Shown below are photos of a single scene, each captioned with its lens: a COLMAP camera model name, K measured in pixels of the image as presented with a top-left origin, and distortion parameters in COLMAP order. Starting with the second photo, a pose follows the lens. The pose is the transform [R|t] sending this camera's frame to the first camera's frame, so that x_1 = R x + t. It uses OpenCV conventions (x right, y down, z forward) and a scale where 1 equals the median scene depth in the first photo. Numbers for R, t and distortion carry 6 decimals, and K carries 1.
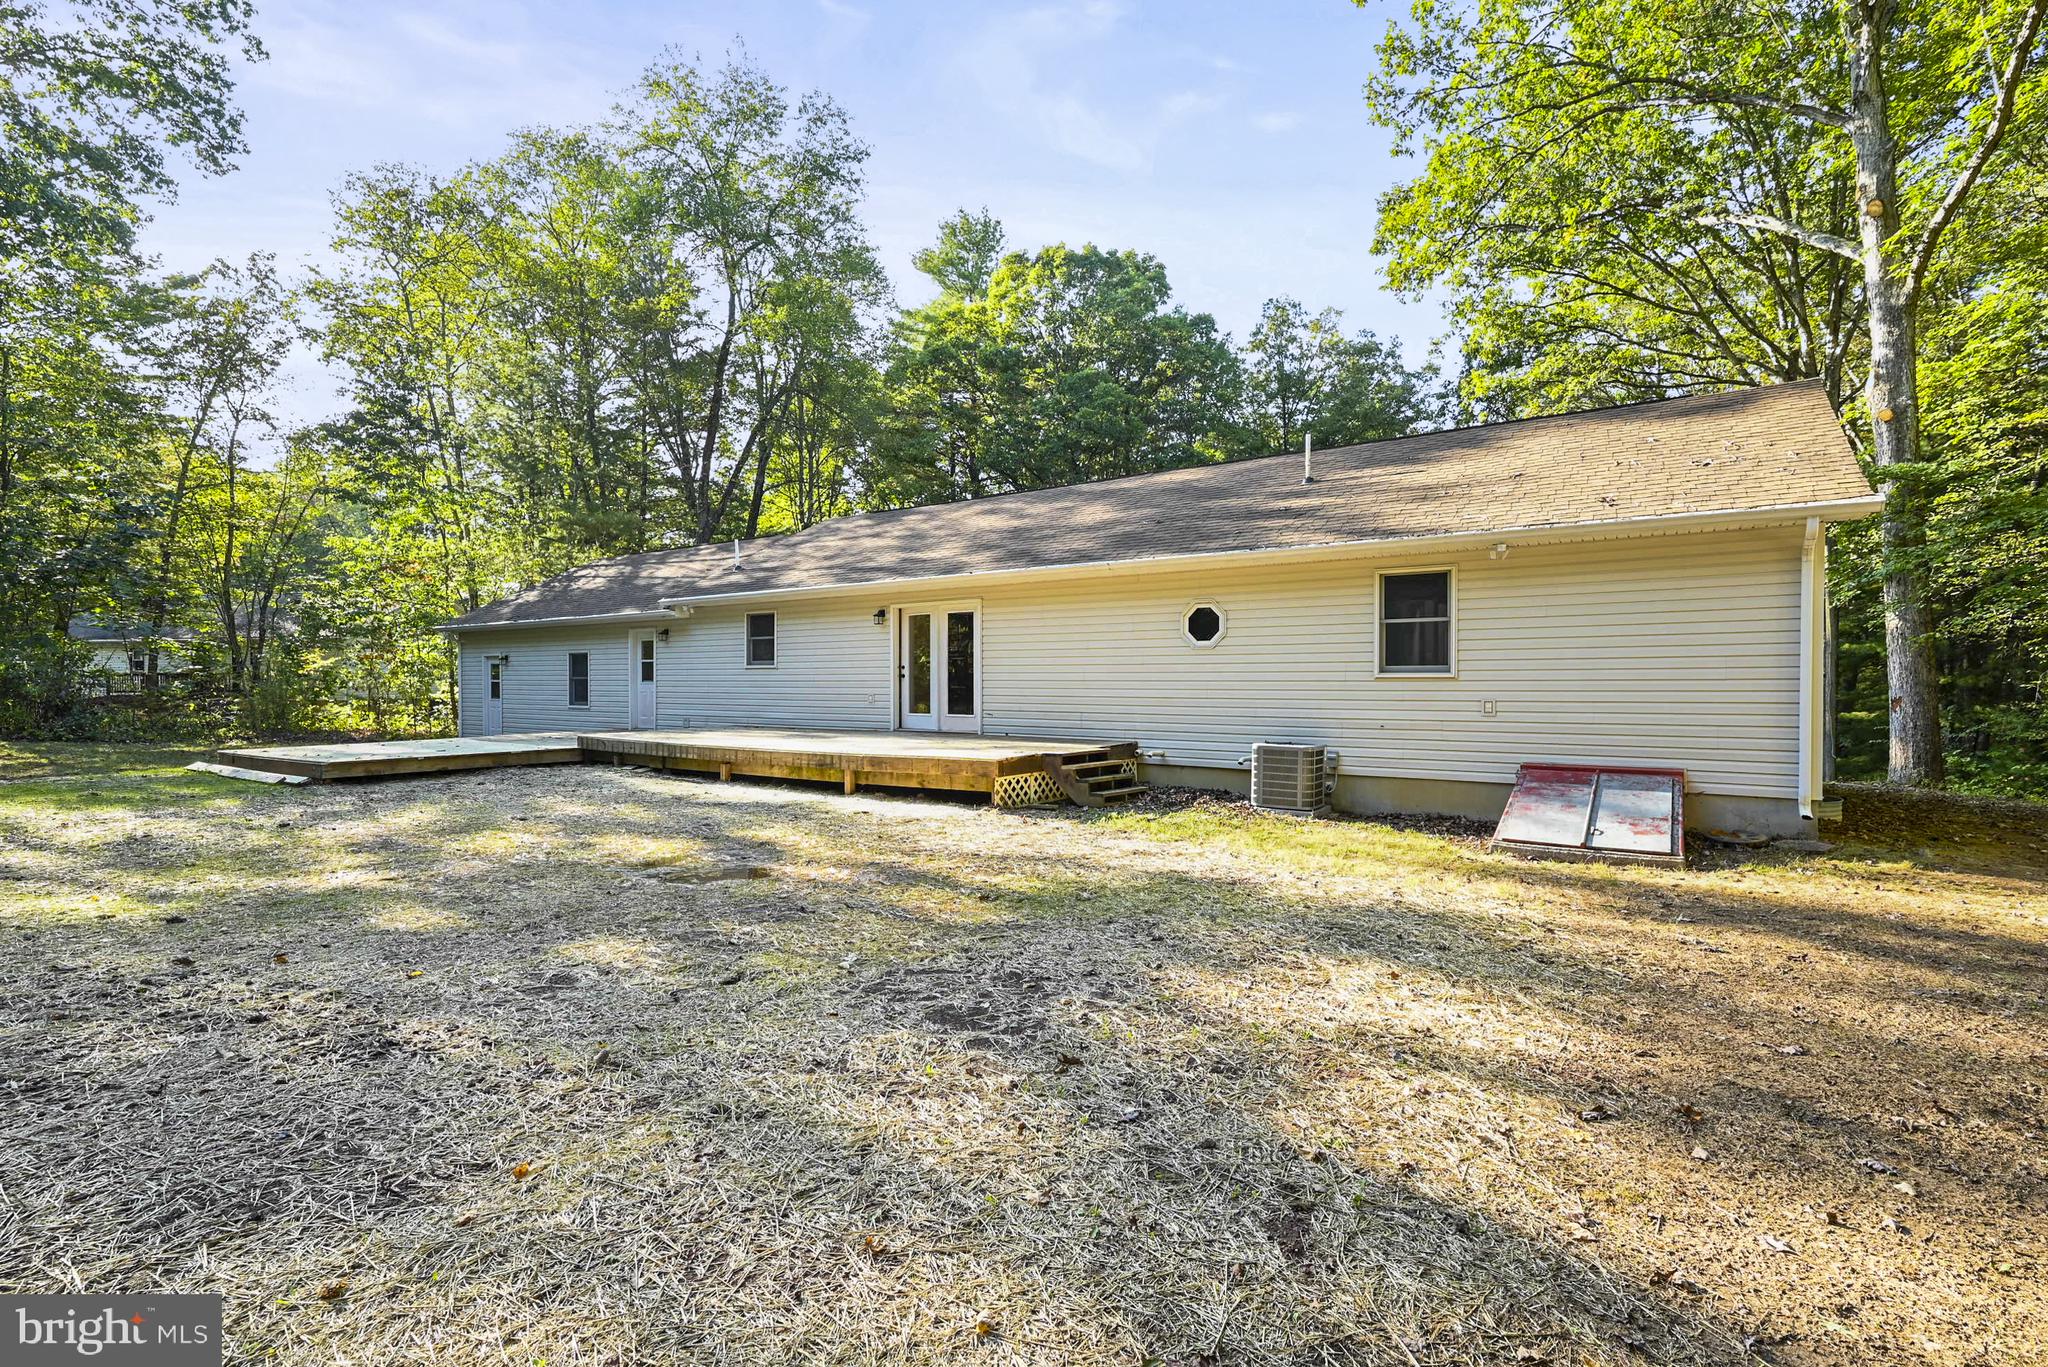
lens RADIAL K [[938.6, 0, 1024.0], [0, 938.6, 683.5], [0, 0, 1]] dist [0.000901, -0.000157]
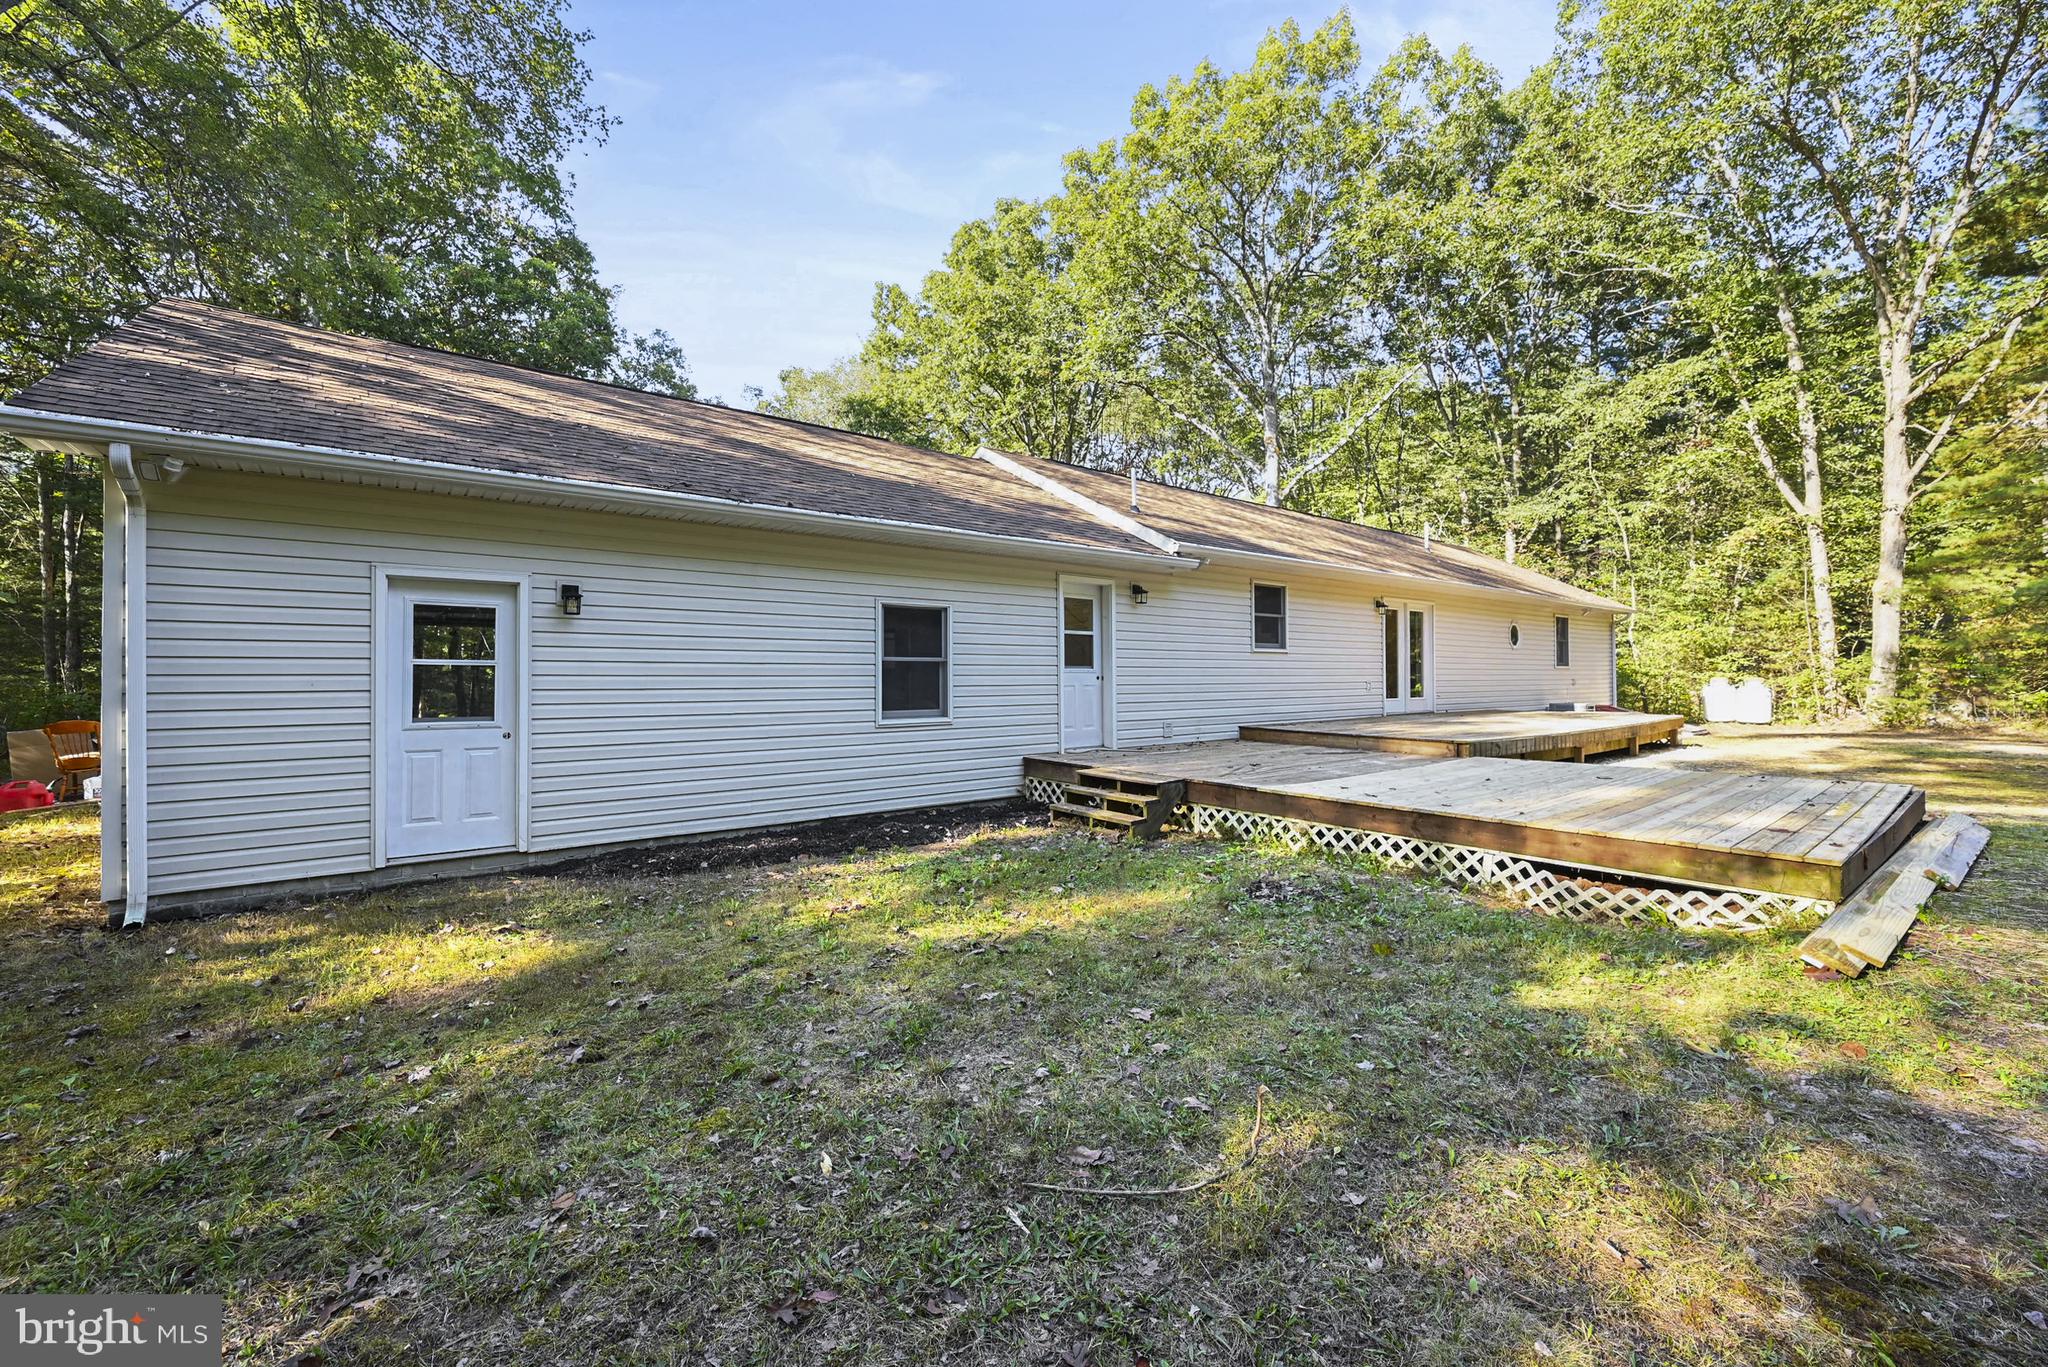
lens RADIAL K [[809.9, 0, 1020.8], [0, 809.9, 687.2], [0, 0, 1]] dist [-0.027860, 0.007700]
pose [[0.305842, -0.010560, 0.952024, -1.011551], [0.008214, 0.999931, 0.008453, 0.006503], [-0.952047, 0.005235, 0.305908, 0.991321]]
